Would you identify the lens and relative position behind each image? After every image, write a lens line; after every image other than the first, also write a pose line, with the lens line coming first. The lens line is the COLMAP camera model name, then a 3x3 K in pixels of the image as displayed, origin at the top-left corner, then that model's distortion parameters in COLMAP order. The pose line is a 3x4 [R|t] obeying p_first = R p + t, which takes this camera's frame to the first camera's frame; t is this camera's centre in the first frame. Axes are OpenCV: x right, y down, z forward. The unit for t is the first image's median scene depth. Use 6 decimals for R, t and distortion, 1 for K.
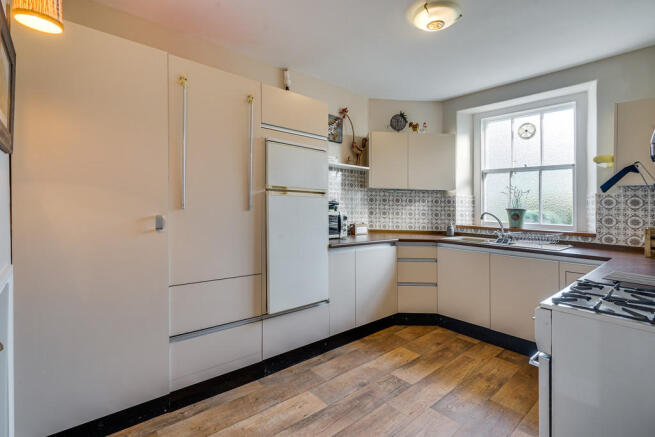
lens RADIAL K [[305.7, 0, 331.6], [0, 305.7, 189.2], [0, 0, 1]] dist [-0.003191, 0.000296]
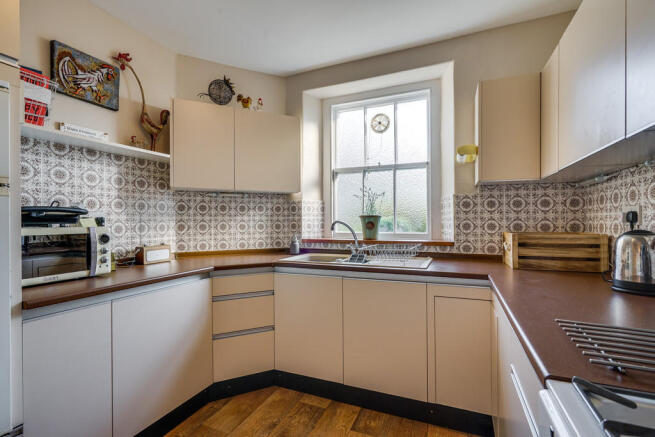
lens RADIAL K [[298.4, 0, 327.7], [0, 298.4, 214.7], [0, 0, 1]] dist [-0.008416, -0.000192]
pose [[0.905225, -0.019829, 0.424470, 0.161494], [0.003742, 0.999244, 0.038700, 0.030043], [-0.424917, -0.033444, 0.904615, 0.324382]]
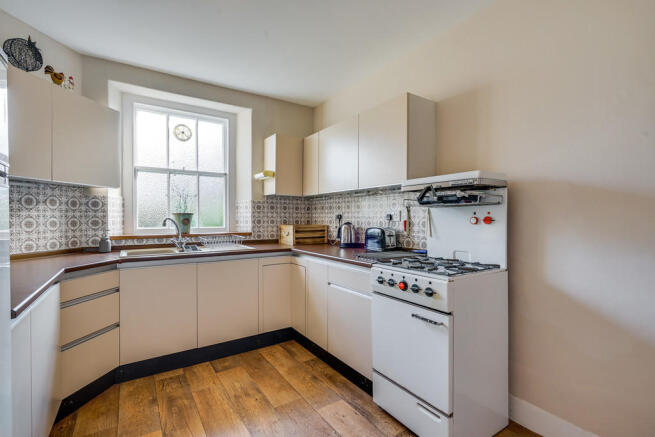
lens RADIAL K [[298.4, 0, 328.0], [0, 298.4, 203.9], [0, 0, 1]] dist [-0.008416, -0.000192]
pose [[0.138462, 0.020521, 0.990155, -0.237637], [-0.052862, 0.998513, -0.013302, 0.023780], [-0.988956, -0.050499, 0.139341, 0.421599]]
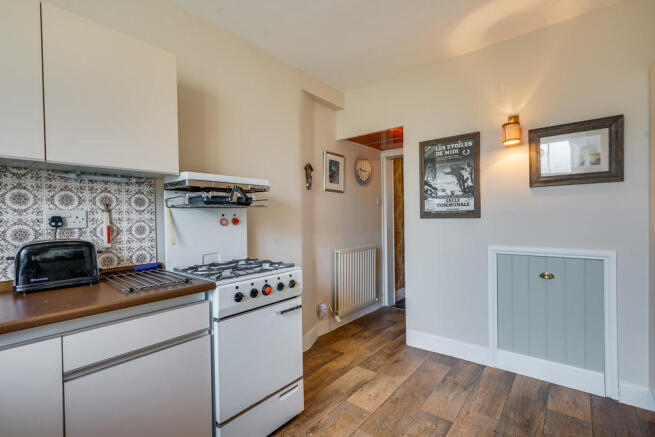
lens RADIAL K [[298.4, 0, 328.7], [0, 298.4, 208.6], [0, 0, 1]] dist [-0.008416, -0.000192]
pose [[-0.988889, -0.008892, -0.148390, 0.683208], [0.004688, 0.995847, -0.090922, 0.095967], [0.148582, -0.090607, -0.984740, 1.238096]]
